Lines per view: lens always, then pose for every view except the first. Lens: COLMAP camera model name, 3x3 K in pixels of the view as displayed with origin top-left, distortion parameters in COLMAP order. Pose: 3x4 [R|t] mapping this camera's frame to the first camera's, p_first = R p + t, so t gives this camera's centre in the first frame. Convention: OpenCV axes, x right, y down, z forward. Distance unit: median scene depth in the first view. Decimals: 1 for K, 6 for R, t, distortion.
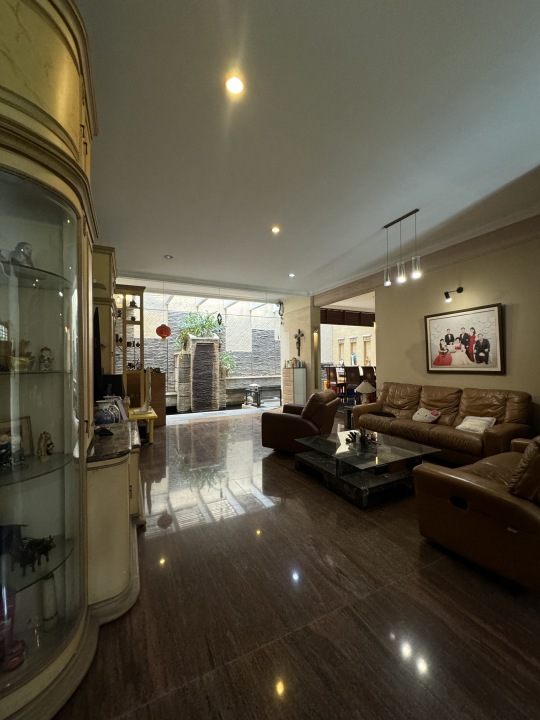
lens RADIAL K [[289.9, 0, 267.3], [0, 289.9, 361.3], [0, 0, 1]] dist [-0.007879, 0.000915]
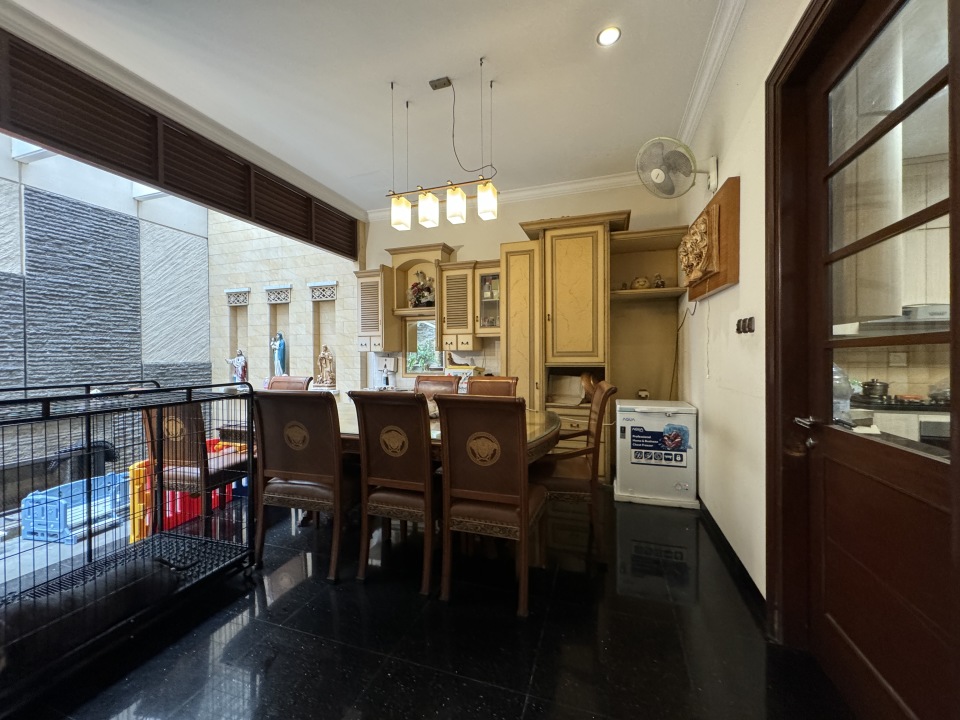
lens RADIAL K [[386.5, 0, 481.2], [0, 386.5, 358.4], [0, 0, 1]] dist [-0.007879, 0.000915]
pose [[0.694395, 0.007981, 0.719550, 0.290017], [-0.010520, 0.999944, -0.000939, -0.007348], [-0.719517, -0.006918, 0.694440, 1.092390]]
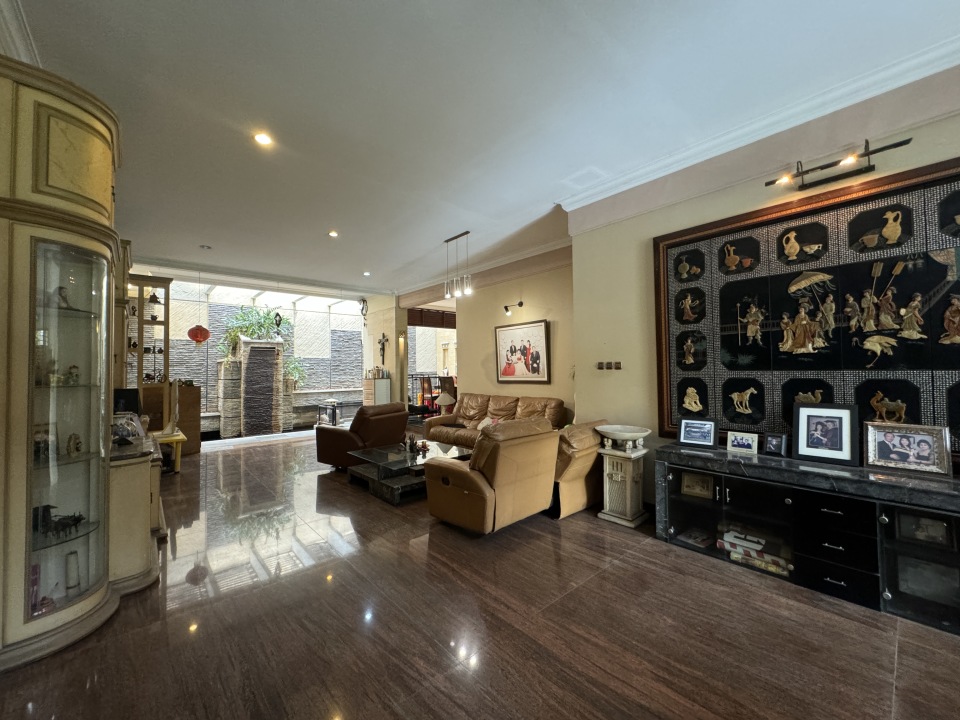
lens RADIAL K [[386.5, 0, 478.3], [0, 386.5, 359.2], [0, 0, 1]] dist [-0.007879, 0.000915]
pose [[0.963105, 0.005825, 0.269063, 0.102054], [0.000785, 0.999701, -0.024450, -0.007711], [-0.269125, 0.023759, 0.962812, -0.234438]]
